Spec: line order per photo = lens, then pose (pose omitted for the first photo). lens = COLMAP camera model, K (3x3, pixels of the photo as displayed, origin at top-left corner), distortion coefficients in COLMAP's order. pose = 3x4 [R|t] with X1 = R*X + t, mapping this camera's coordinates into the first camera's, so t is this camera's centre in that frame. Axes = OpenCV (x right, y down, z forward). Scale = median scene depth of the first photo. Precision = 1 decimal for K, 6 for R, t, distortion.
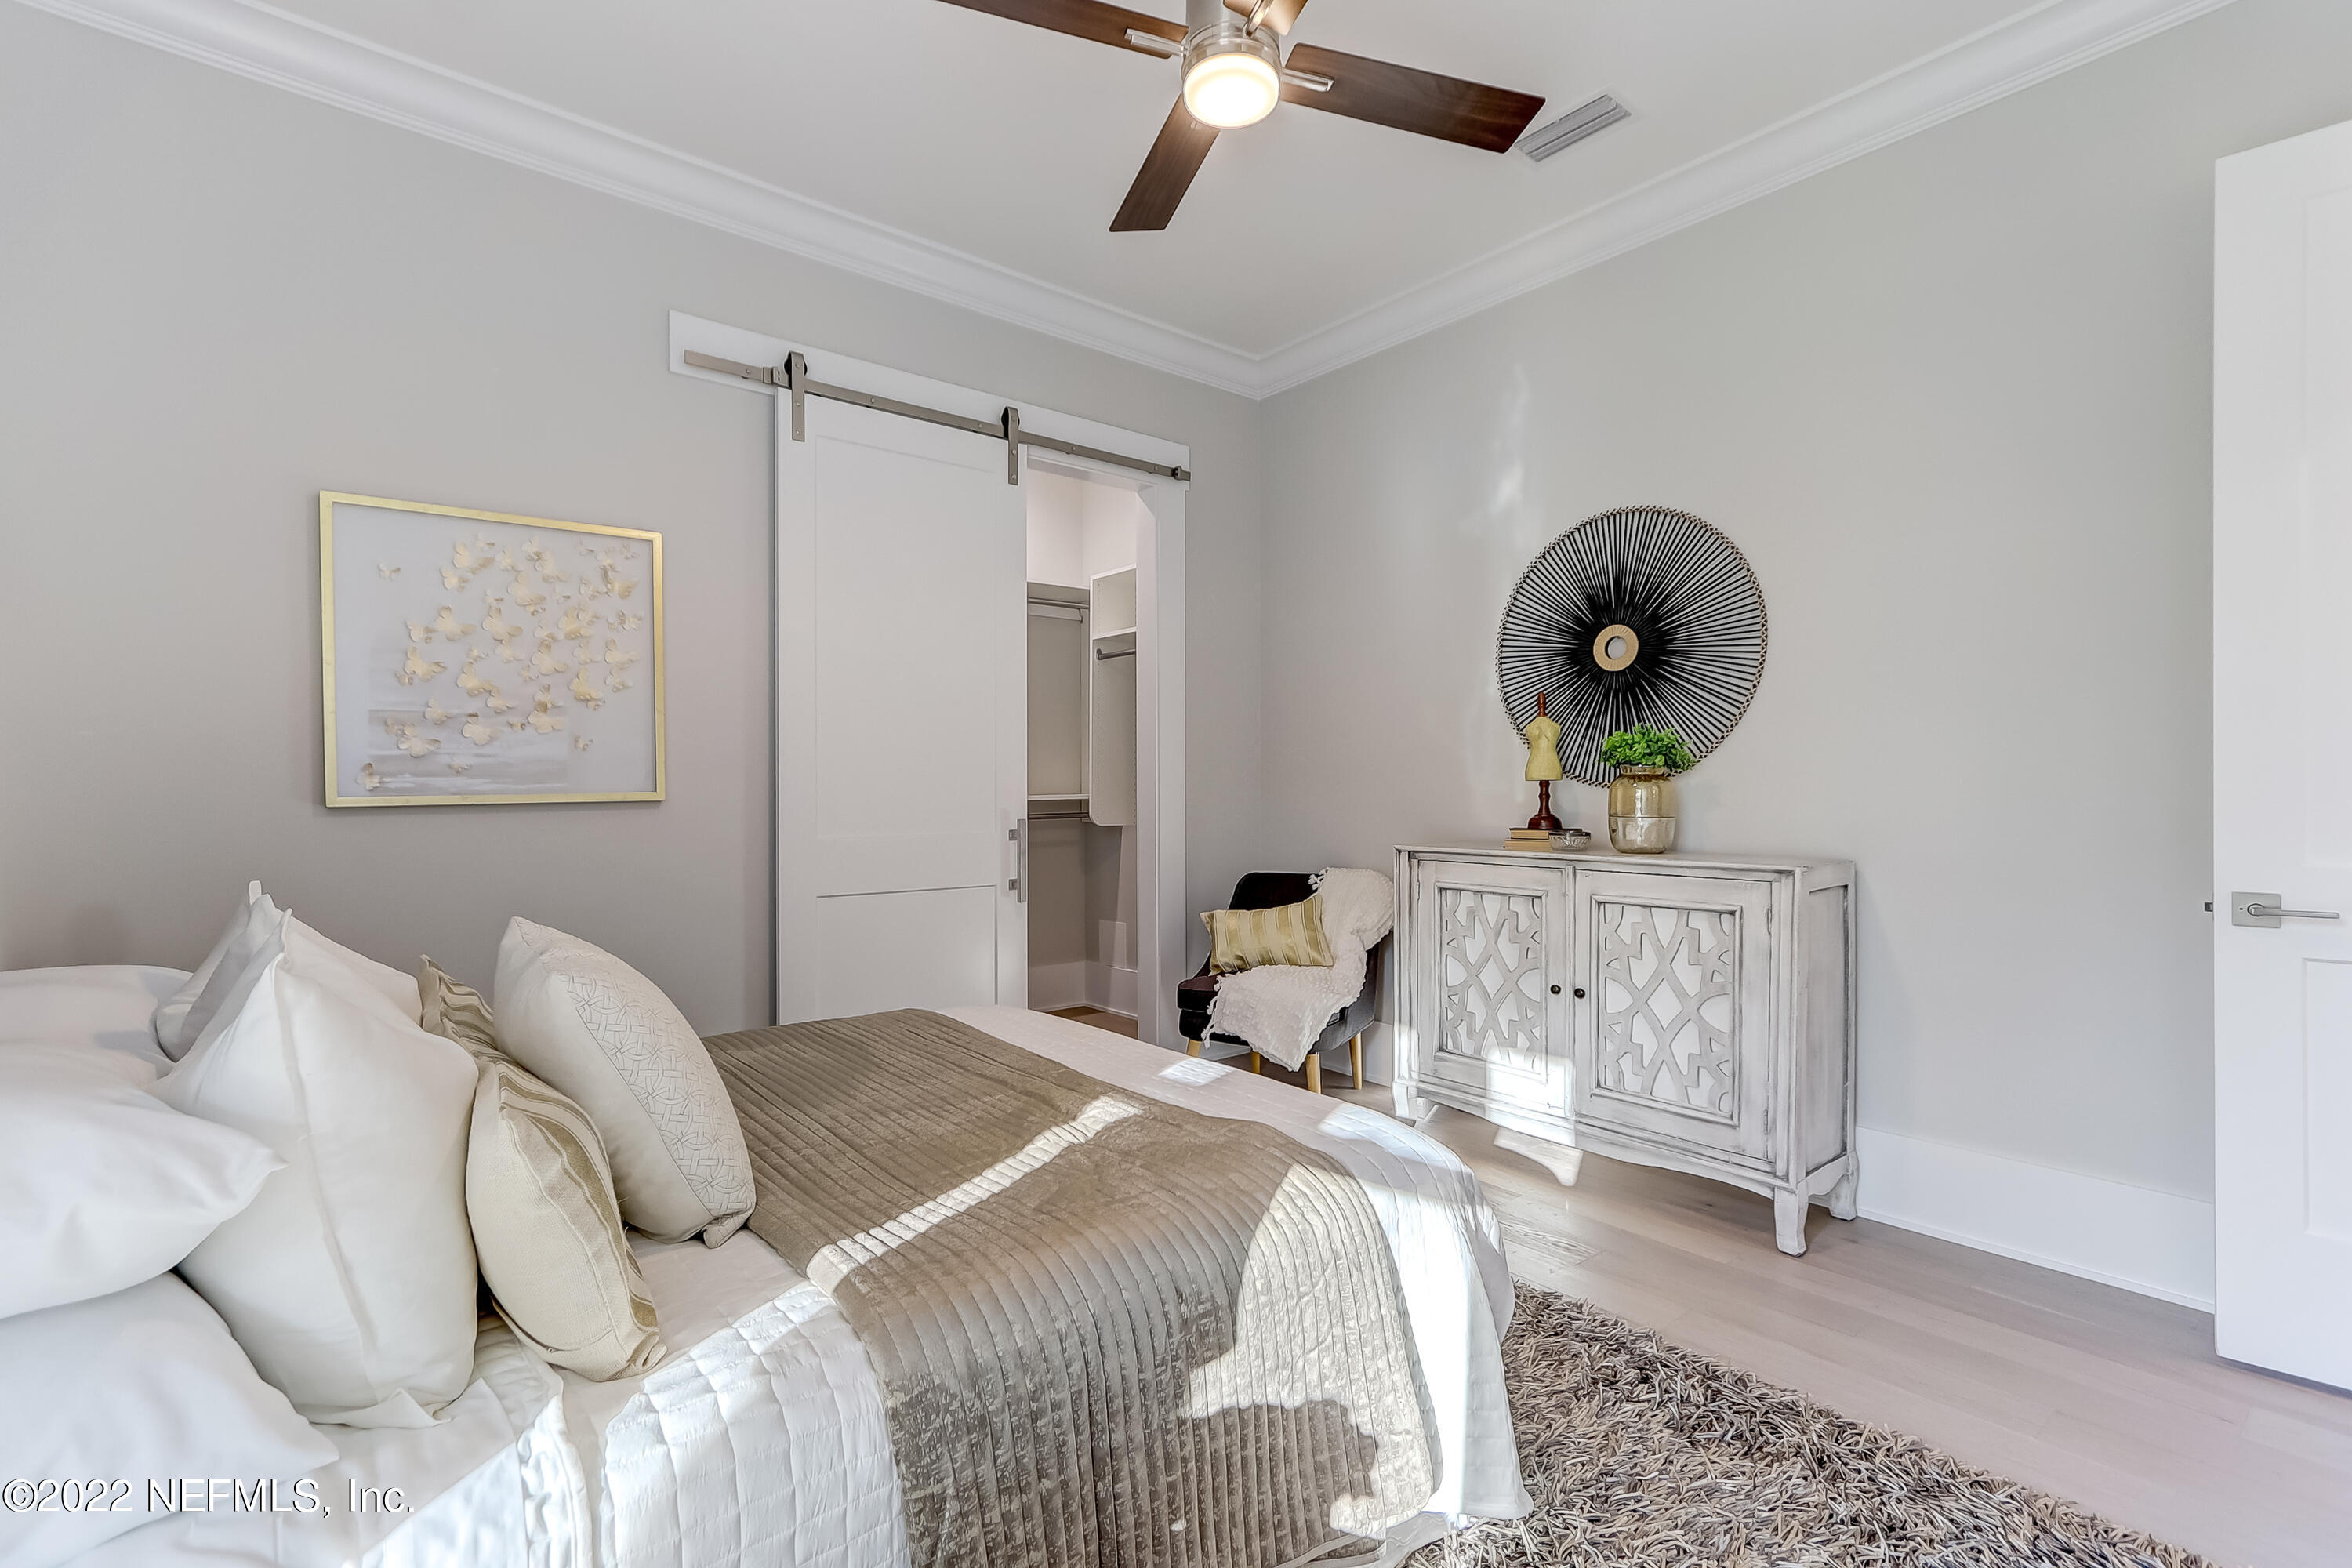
lens RADIAL K [[1080.1, 0, 1168.3], [0, 1080.1, 783.0], [0, 0, 1]] dist [0.002479, 0.001057]
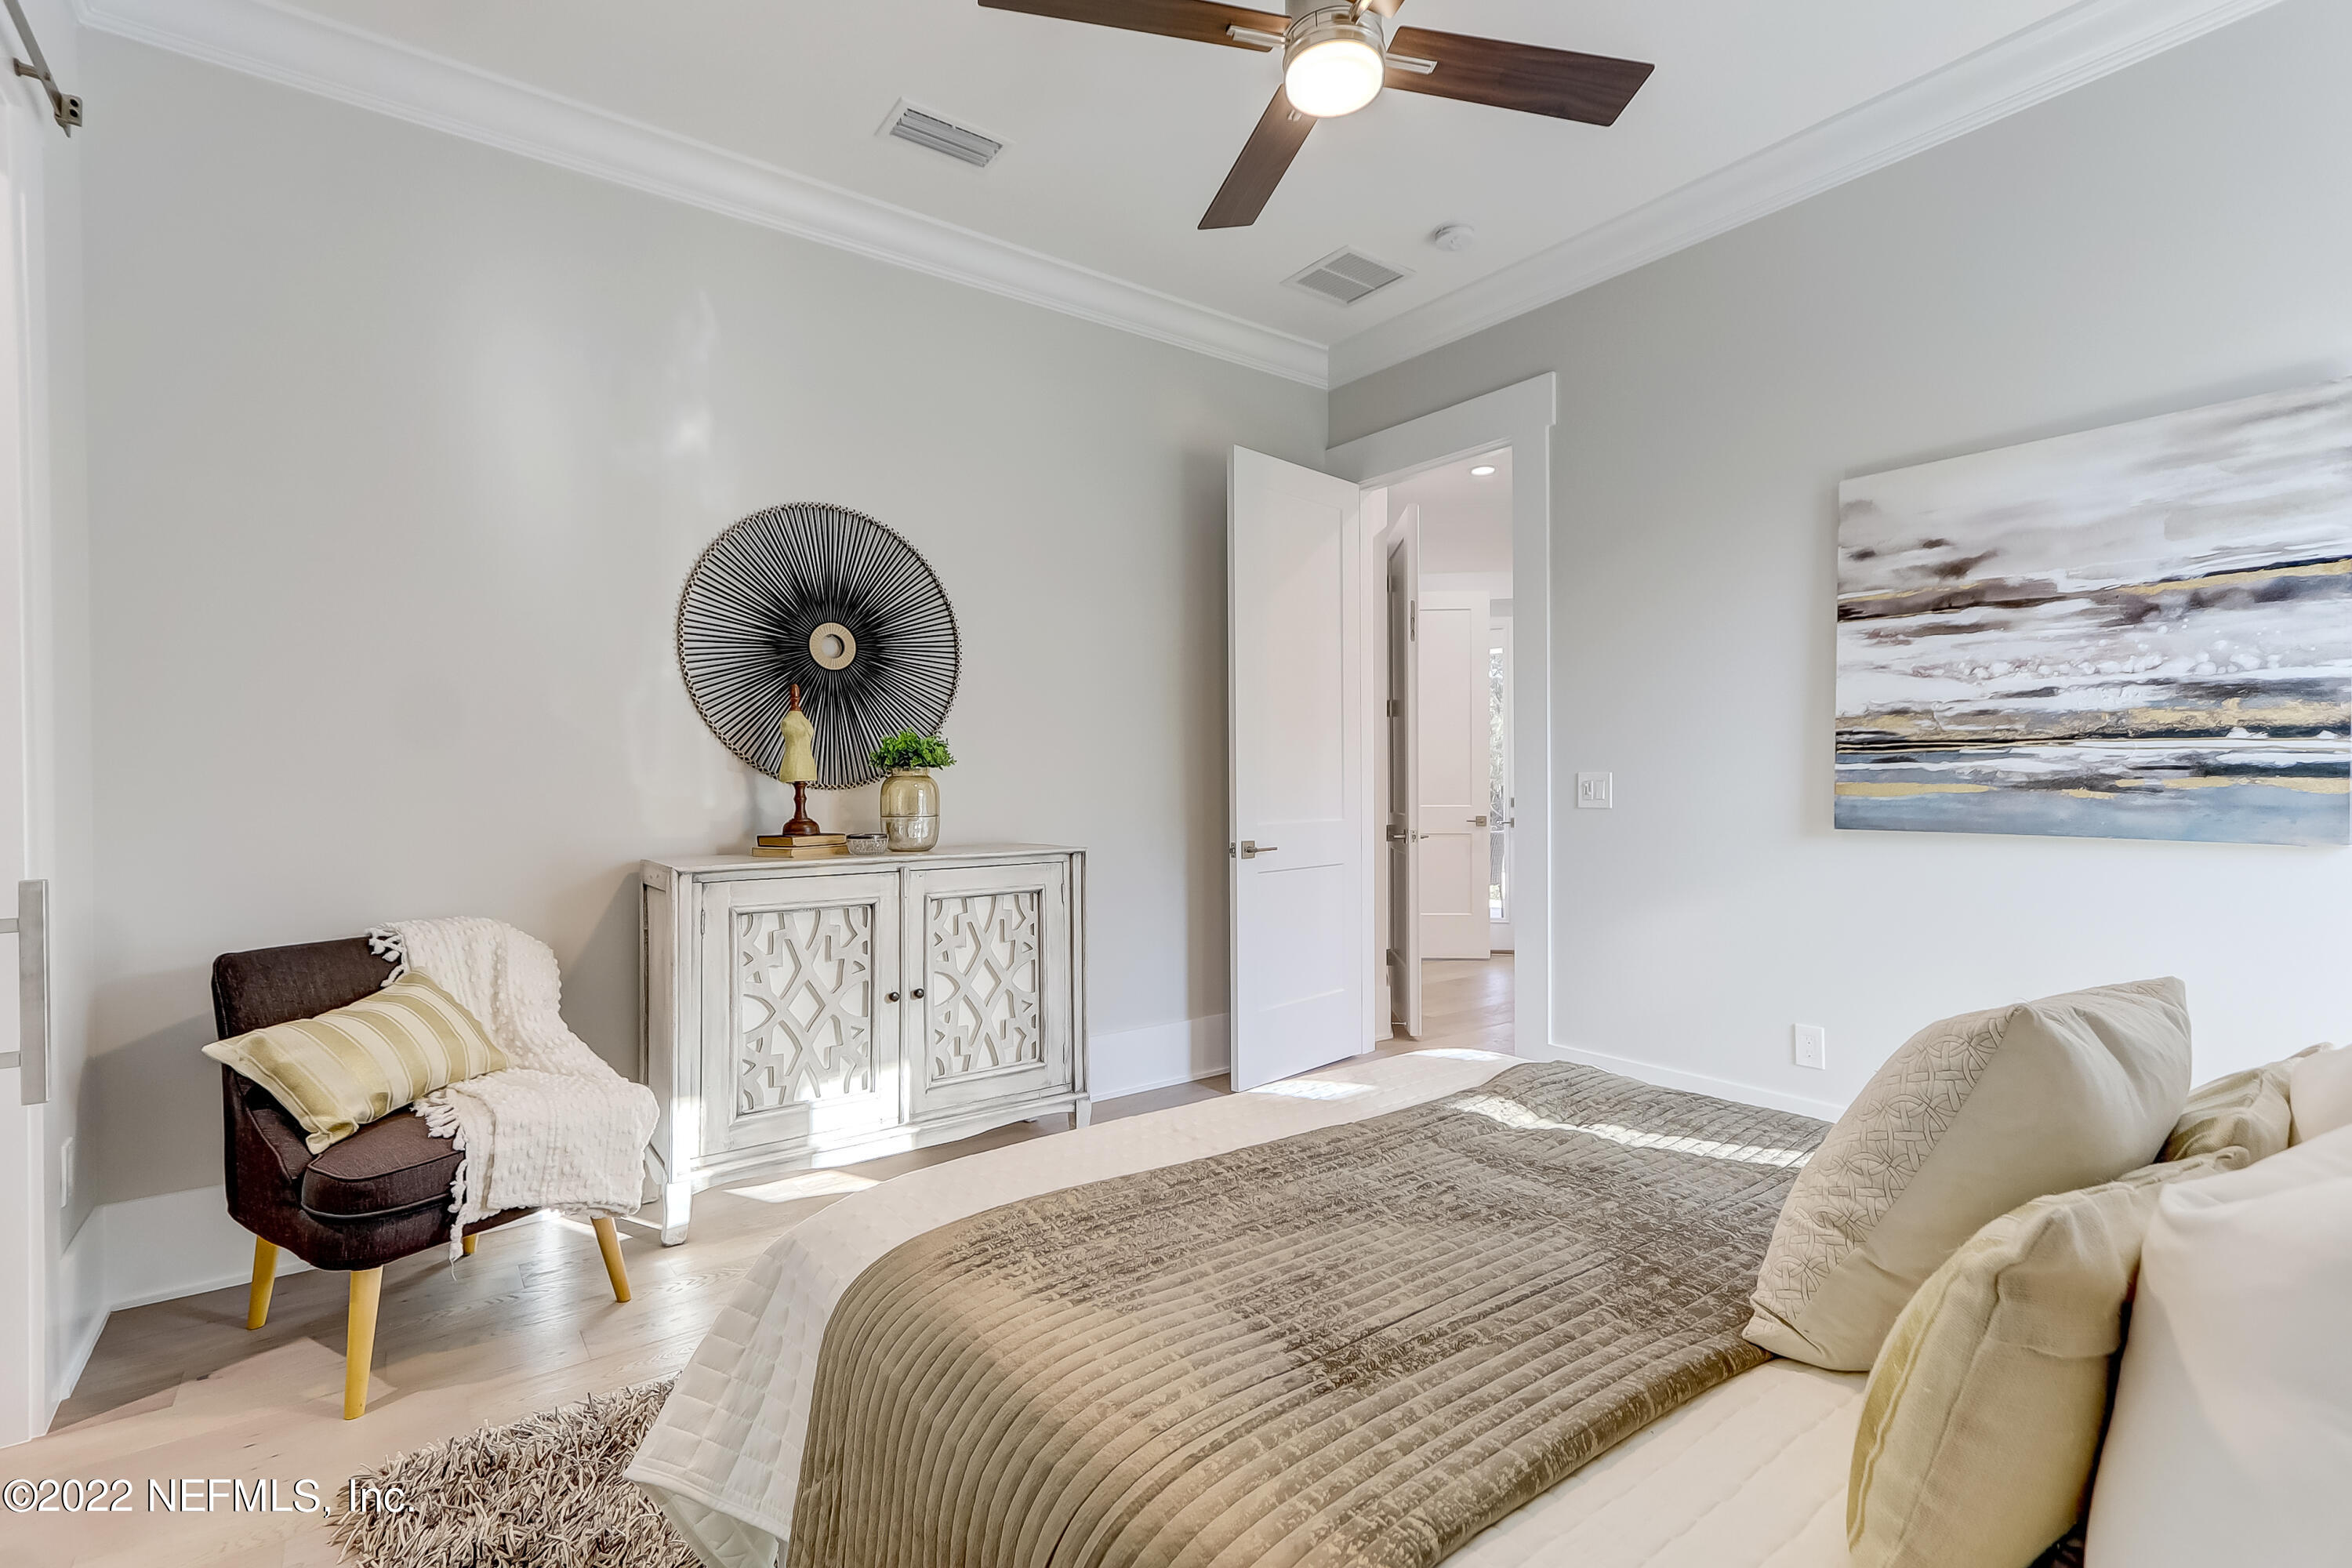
lens RADIAL K [[1080.1, 0, 1168.3], [0, 1080.1, 783.0], [0, 0, 1]] dist [0.002479, 0.001057]
pose [[0.038414, 0.002345, 0.999259, -0.569901], [0.003576, 0.999991, -0.002484, 0.002471], [-0.999256, 0.003669, 0.038405, 0.678458]]
